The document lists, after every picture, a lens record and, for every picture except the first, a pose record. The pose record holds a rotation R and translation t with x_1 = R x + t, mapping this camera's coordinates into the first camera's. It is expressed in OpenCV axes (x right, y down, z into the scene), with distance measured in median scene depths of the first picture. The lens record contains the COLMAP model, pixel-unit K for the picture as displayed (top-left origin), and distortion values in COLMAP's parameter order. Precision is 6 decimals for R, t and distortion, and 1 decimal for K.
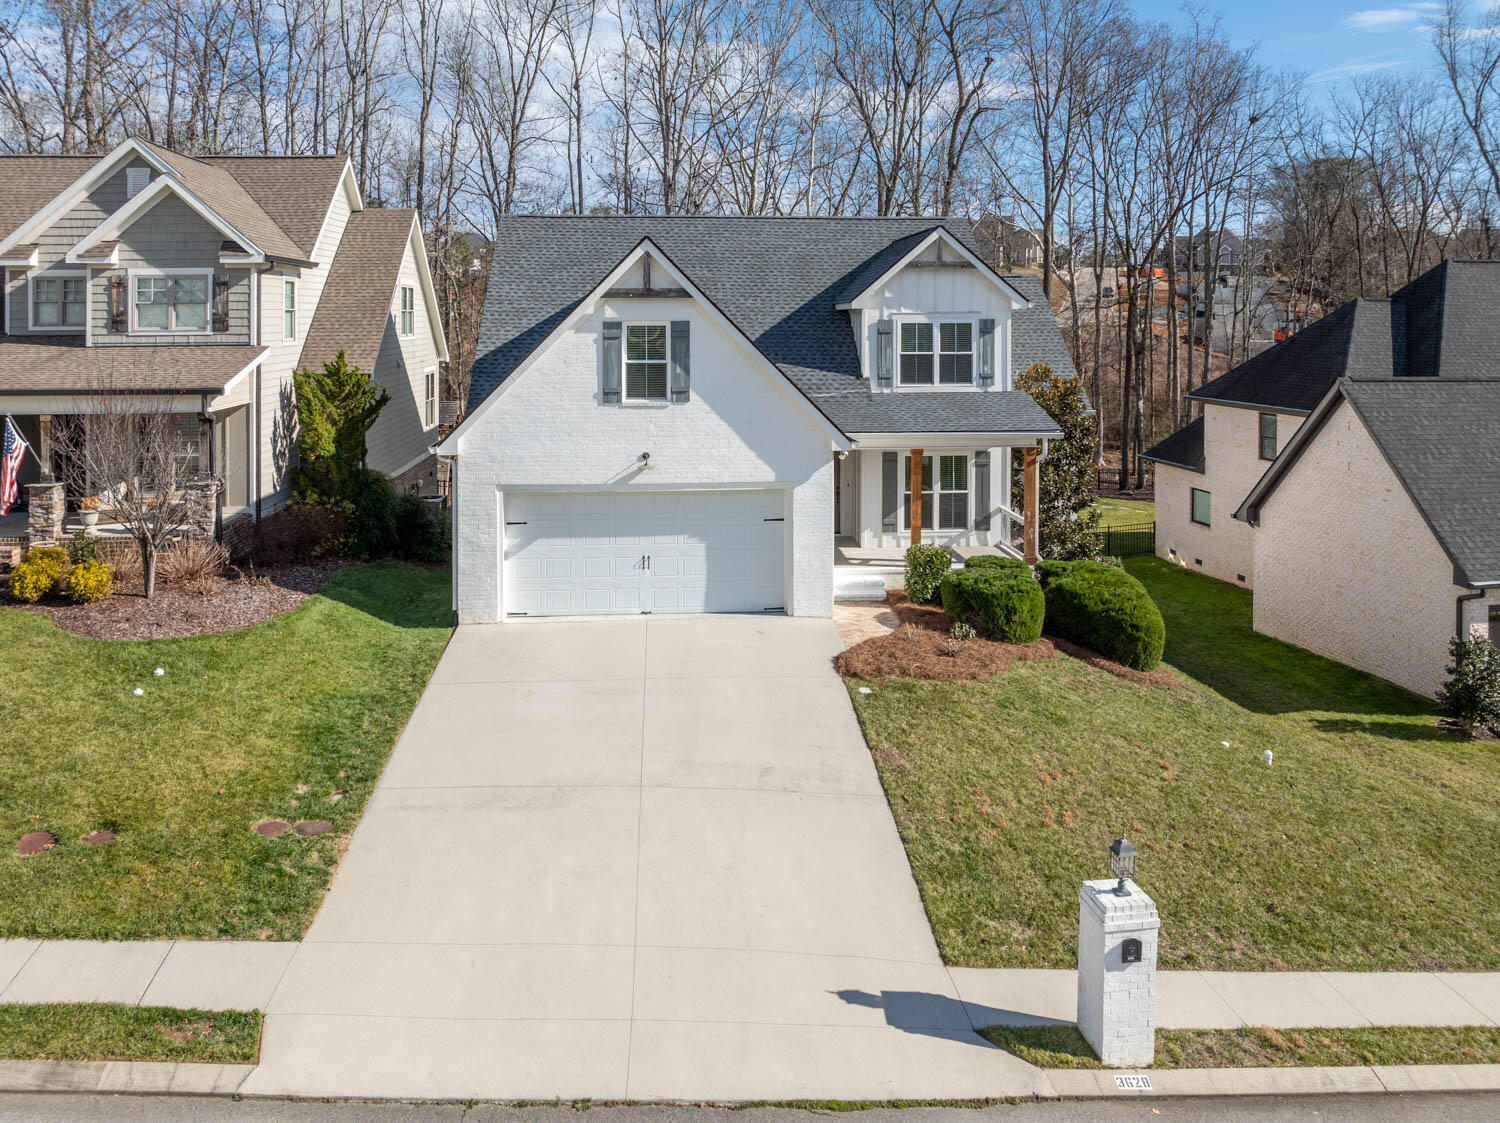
lens RADIAL K [[1121.5, 0, 730.8], [0, 1121.5, 314.0], [0, 0, 1]] dist [-0.029001, -0.003214]
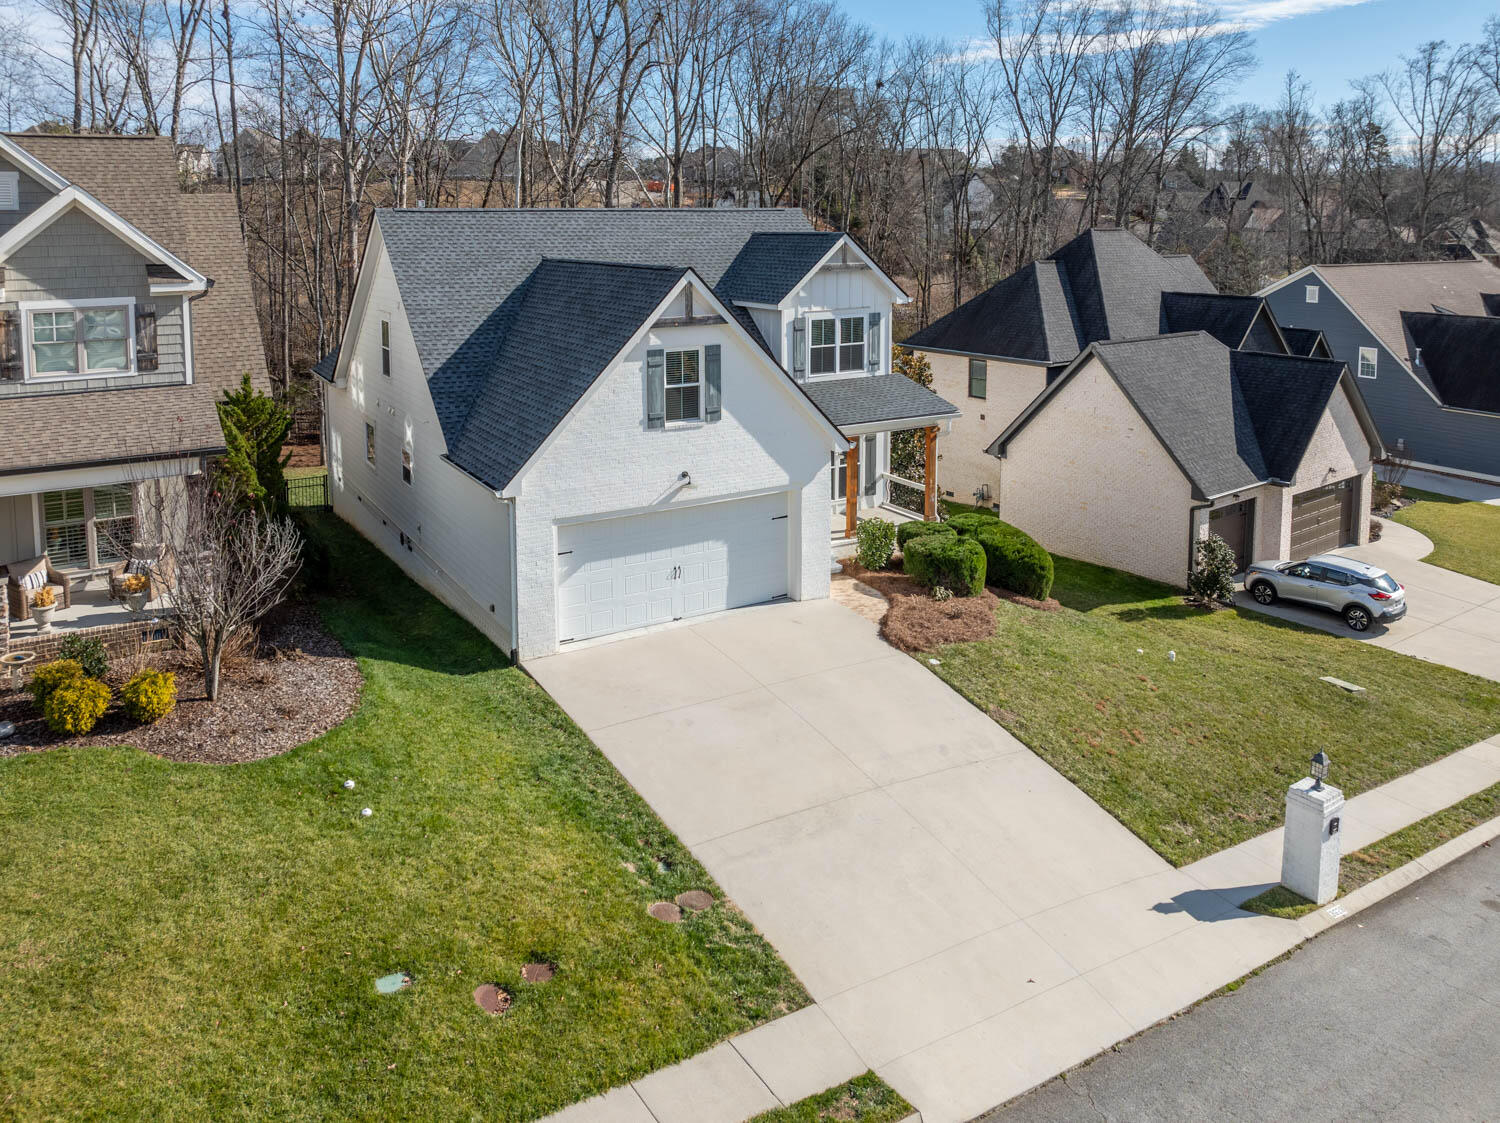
lens RADIAL K [[1123.4, 0, 732.3], [0, 1123.4, 295.7], [0, 0, 1]] dist [-0.038167, 0.004806]
pose [[0.897133, -0.035402, 0.440339, -0.438974], [0.004308, 0.997437, 0.071414, -0.103233], [-0.441739, -0.062171, 0.894987, 0.042408]]
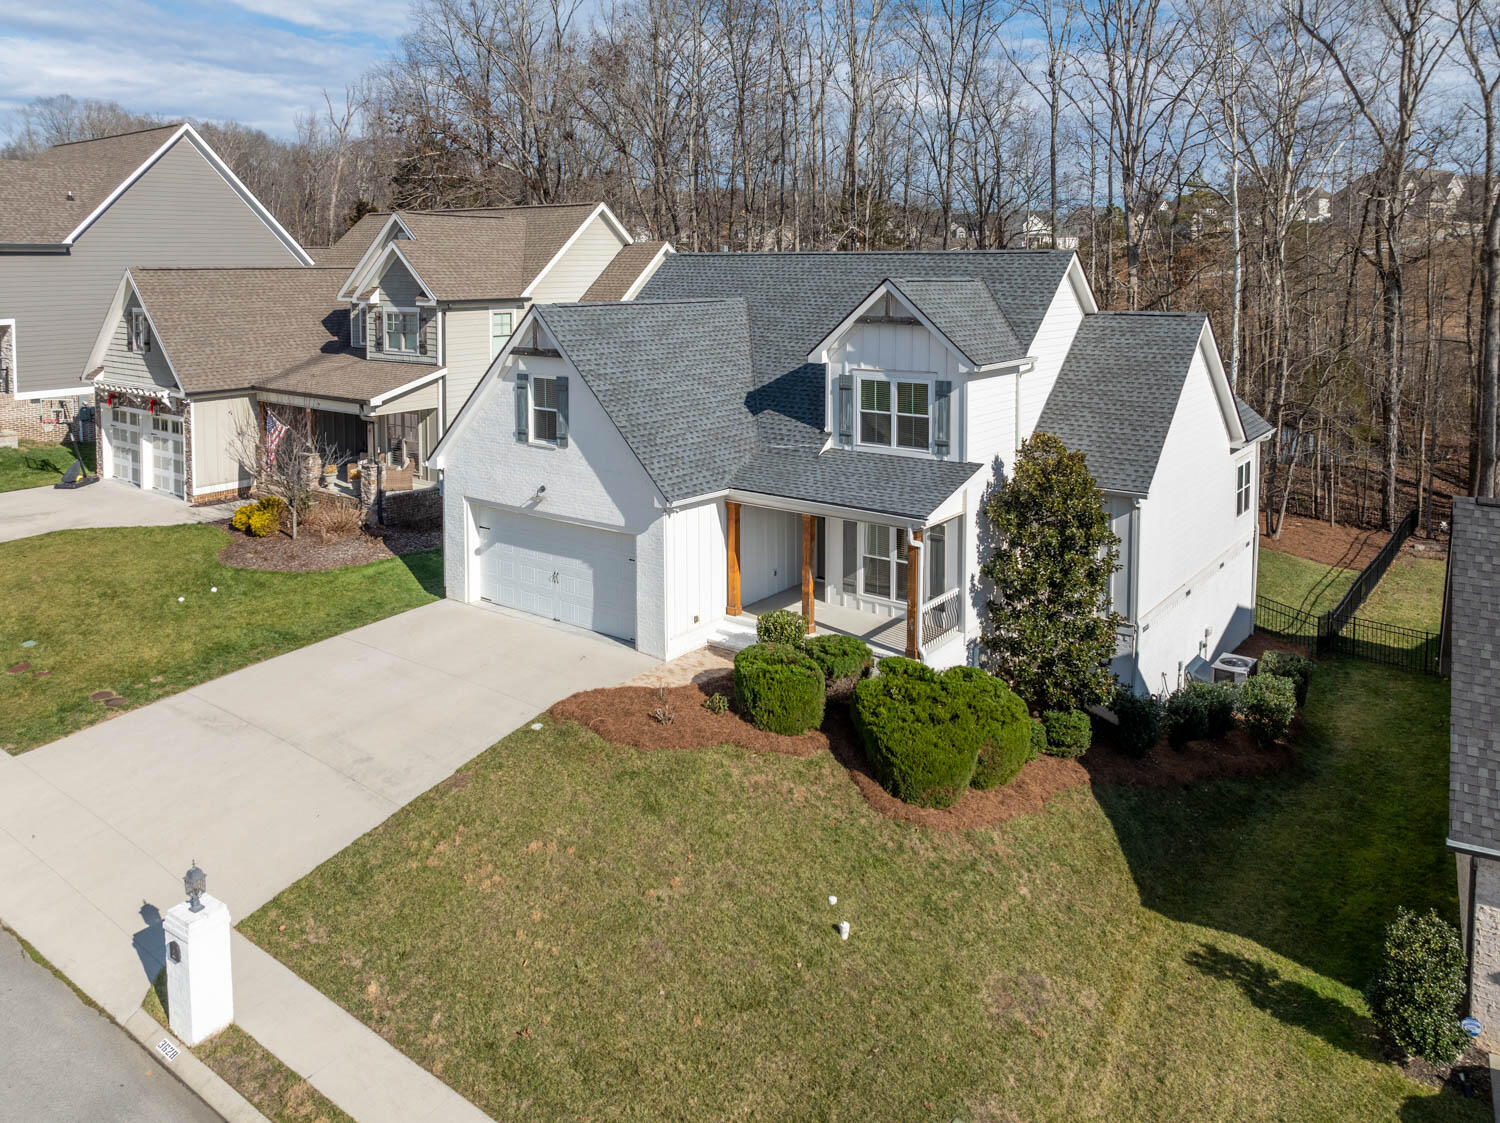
lens RADIAL K [[1123.4, 0, 732.3], [0, 1123.4, 295.7], [0, 0, 1]] dist [-0.038167, 0.004806]
pose [[0.750211, 0.019335, -0.660916, 0.757908], [0.000702, 0.999548, 0.030039, -0.099887], [0.661199, -0.022999, 0.749858, 0.222055]]
